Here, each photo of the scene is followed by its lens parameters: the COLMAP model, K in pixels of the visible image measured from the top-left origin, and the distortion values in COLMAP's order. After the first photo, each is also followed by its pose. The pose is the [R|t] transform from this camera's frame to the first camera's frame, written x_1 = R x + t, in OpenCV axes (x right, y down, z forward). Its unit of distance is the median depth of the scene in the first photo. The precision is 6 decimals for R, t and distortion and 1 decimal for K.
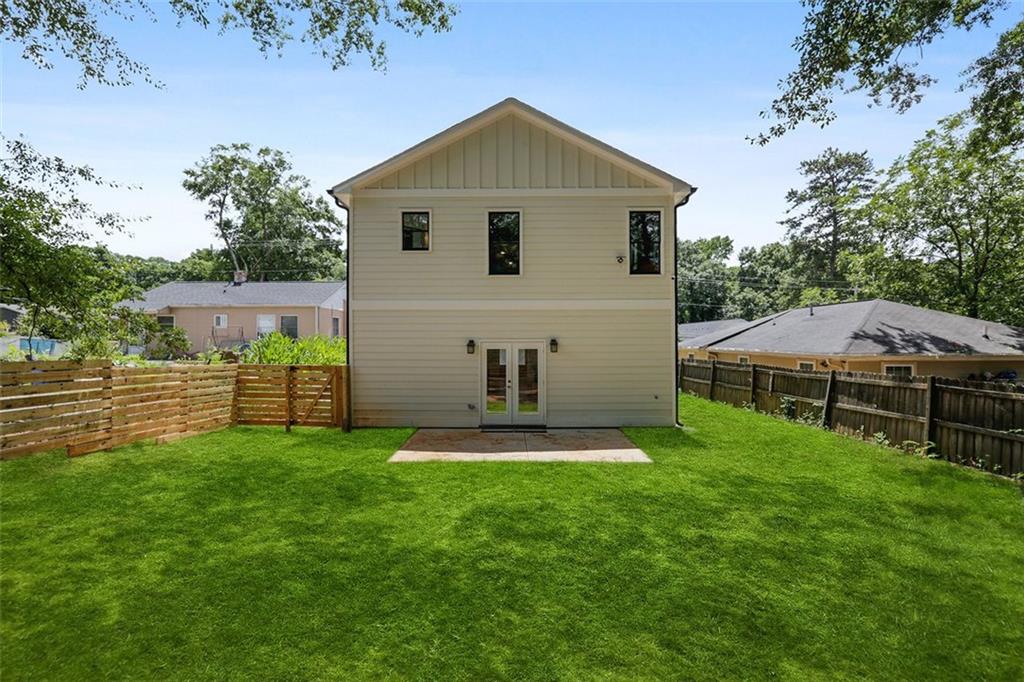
lens RADIAL K [[463.2, 0, 506.2], [0, 463.2, 345.2], [0, 0, 1]] dist [0.000642, 0.000259]
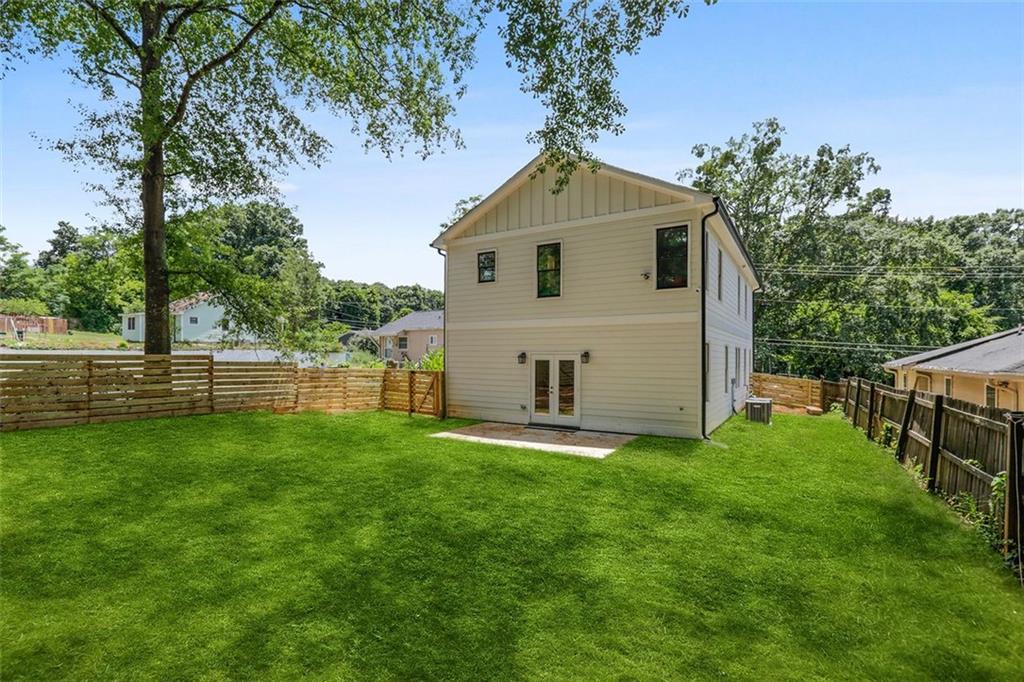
lens RADIAL K [[470.2, 0, 511.0], [0, 470.2, 364.2], [0, 0, 1]] dist [-0.000275, 0.000000]
pose [[0.855246, 0.013278, -0.518053, 0.538683], [-0.011949, 0.999911, 0.005903, 0.012872], [0.518085, 0.001142, 0.855328, -0.074720]]
